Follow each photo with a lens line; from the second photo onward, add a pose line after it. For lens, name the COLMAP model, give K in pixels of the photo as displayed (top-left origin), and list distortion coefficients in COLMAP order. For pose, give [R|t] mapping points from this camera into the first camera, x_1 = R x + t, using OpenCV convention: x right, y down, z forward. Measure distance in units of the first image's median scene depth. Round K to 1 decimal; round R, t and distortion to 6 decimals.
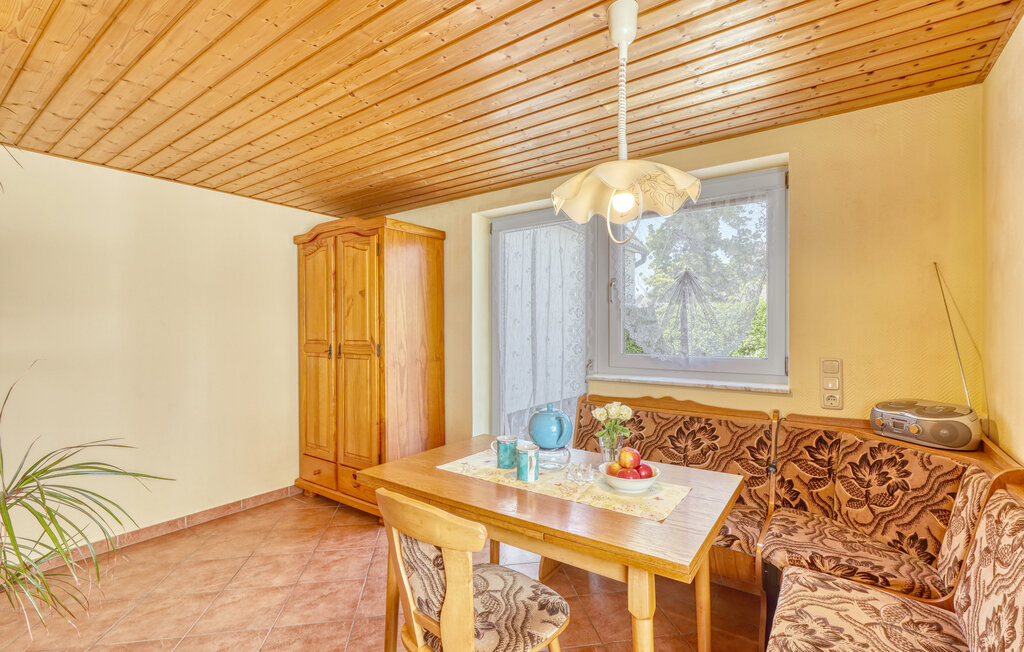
lens RADIAL K [[457.8, 0, 511.3], [0, 457.8, 331.9], [0, 0, 1]] dist [0.000868, -0.000876]
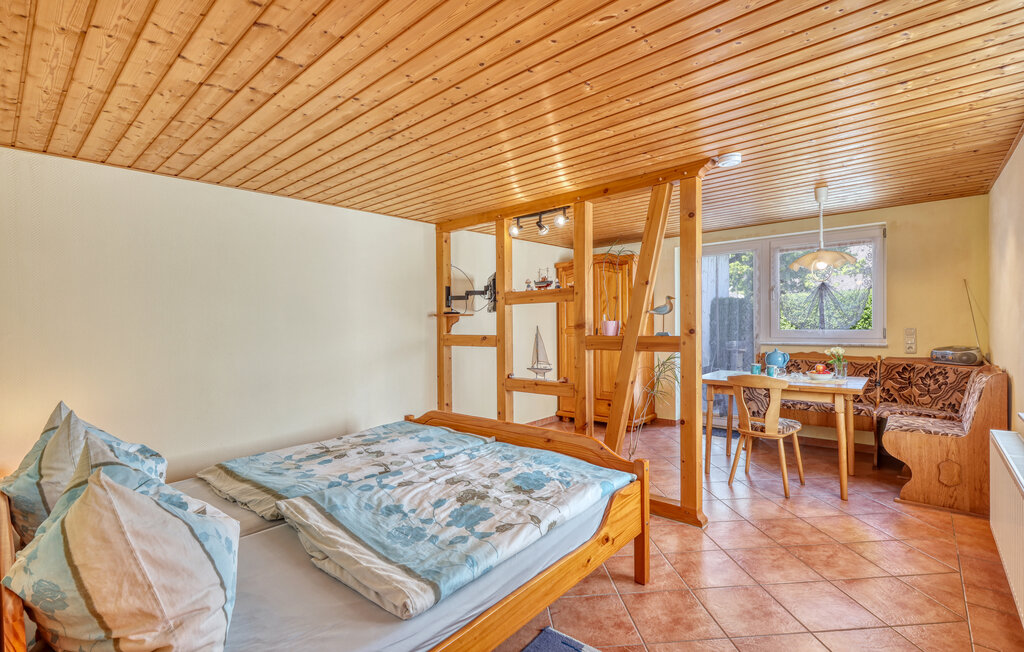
lens RADIAL K [[457.8, 0, 514.6], [0, 457.8, 333.3], [0, 0, 1]] dist [0.000868, -0.000876]
pose [[0.994747, -0.017317, -0.100893, -0.879021], [0.019412, 0.999615, 0.019829, 0.010096], [0.100511, -0.021683, 0.994700, -1.250592]]
